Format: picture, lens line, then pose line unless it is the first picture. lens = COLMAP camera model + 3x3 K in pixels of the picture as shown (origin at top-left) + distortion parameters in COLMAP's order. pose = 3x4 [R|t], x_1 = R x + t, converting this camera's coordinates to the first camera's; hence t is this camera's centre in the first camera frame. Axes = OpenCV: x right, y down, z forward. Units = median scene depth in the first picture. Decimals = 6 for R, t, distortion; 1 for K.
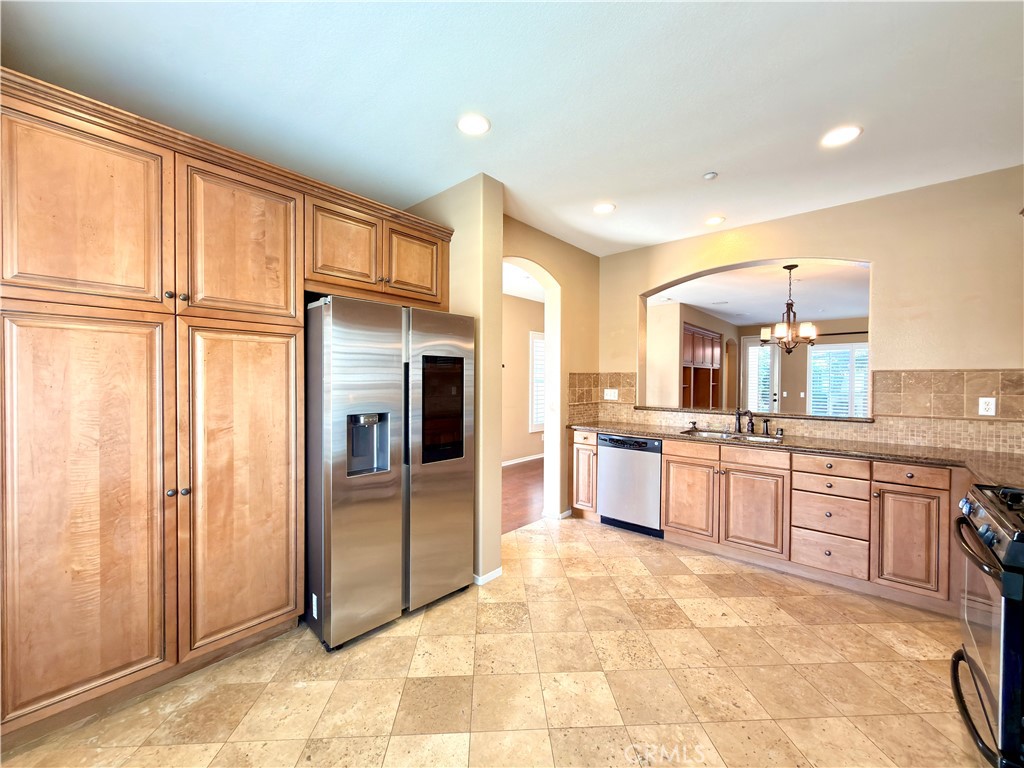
lens RADIAL K [[408.3, 0, 512.0], [0, 408.3, 384.8], [0, 0, 1]] dist [0.001735, 0.000371]
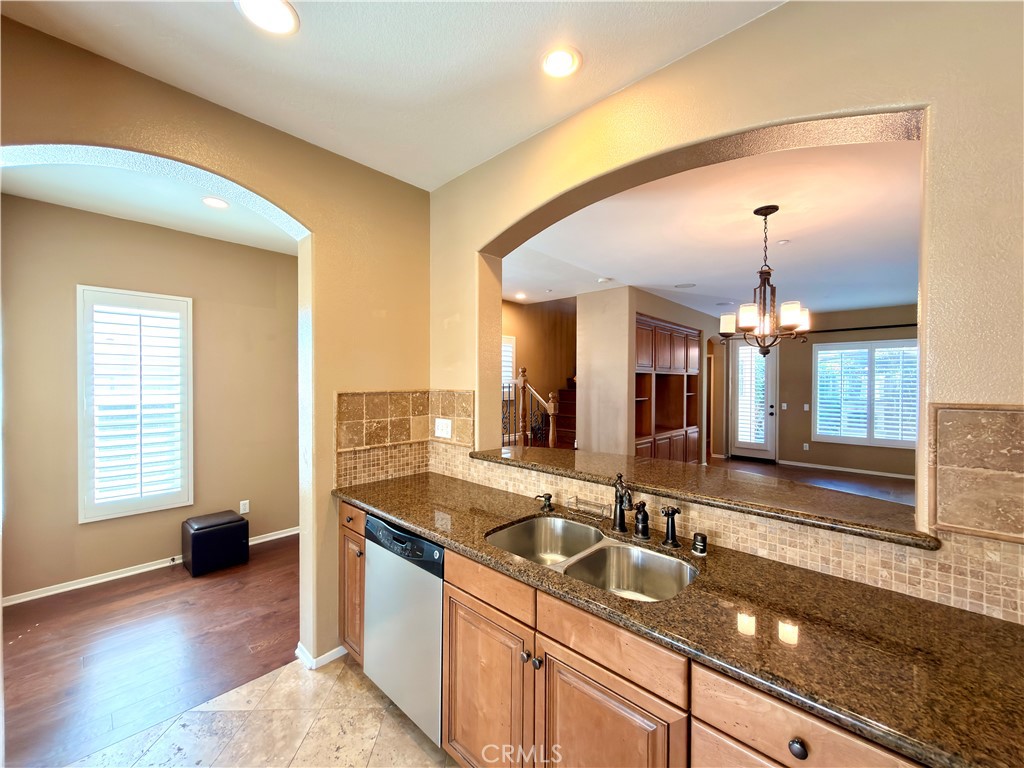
lens RADIAL K [[408.3, 0, 512.3], [0, 408.3, 385.0], [0, 0, 1]] dist [0.001735, 0.000371]
pose [[0.999674, -0.001335, -0.025492, 0.375162], [0.001247, 0.999993, -0.003467, -0.036753], [0.025497, 0.003434, 0.999669, 0.454983]]
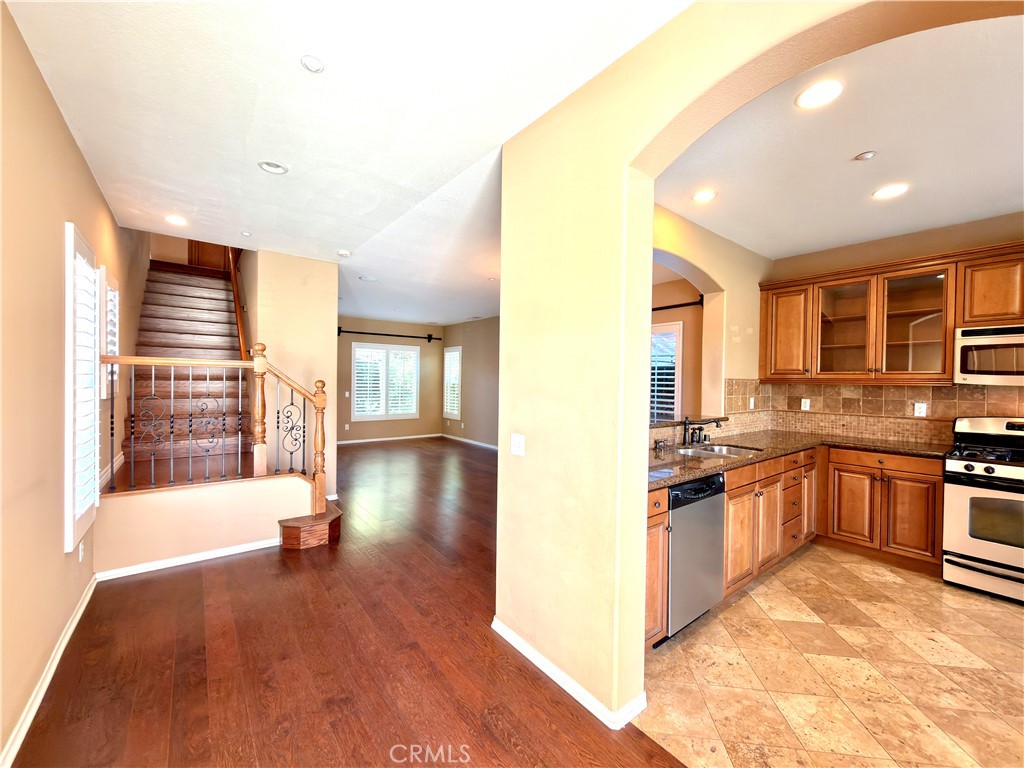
lens RADIAL K [[408.3, 0, 515.3], [0, 408.3, 386.1], [0, 0, 1]] dist [0.001735, 0.000371]
pose [[0.171176, -0.012733, 0.985158, -0.327352], [-0.003651, 0.999901, 0.013558, -0.019722], [-0.985234, -0.005917, 0.171113, 1.023825]]
